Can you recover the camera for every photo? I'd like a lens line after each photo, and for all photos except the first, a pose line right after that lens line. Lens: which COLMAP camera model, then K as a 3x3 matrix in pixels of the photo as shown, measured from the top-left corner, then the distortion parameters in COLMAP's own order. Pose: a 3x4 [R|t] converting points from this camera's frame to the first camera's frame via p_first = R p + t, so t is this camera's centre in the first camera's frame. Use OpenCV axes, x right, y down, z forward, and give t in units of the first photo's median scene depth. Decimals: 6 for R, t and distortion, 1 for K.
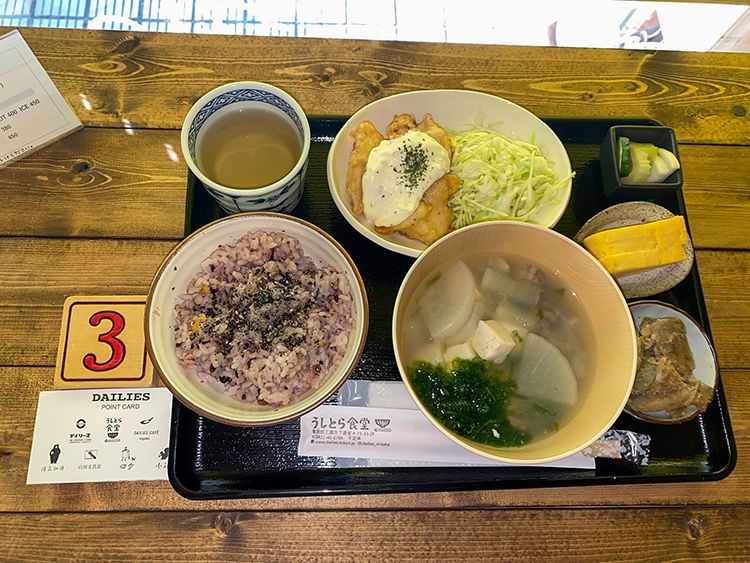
lens RADIAL K [[578.9, 0, 375.0], [0, 578.9, 281.5], [0, 0, 1]] dist [0.000922, -0.002525]
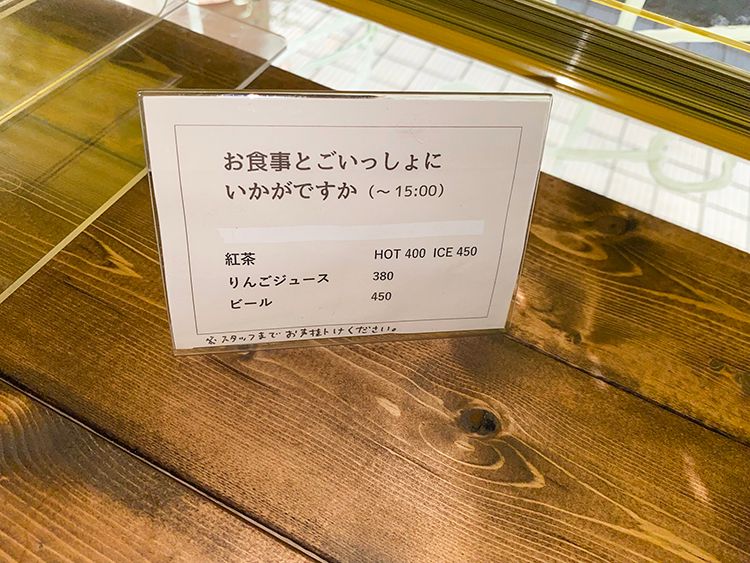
lens RADIAL K [[578.9, 0, 375.0], [0, 578.9, 281.5], [0, 0, 1]] dist [0.000922, -0.002525]
pose [[0.896407, 0.374814, -0.236576, -0.491573], [-0.437109, 0.835975, -0.331786, -0.106312], [0.073414, 0.400825, 0.913209, 0.555122]]
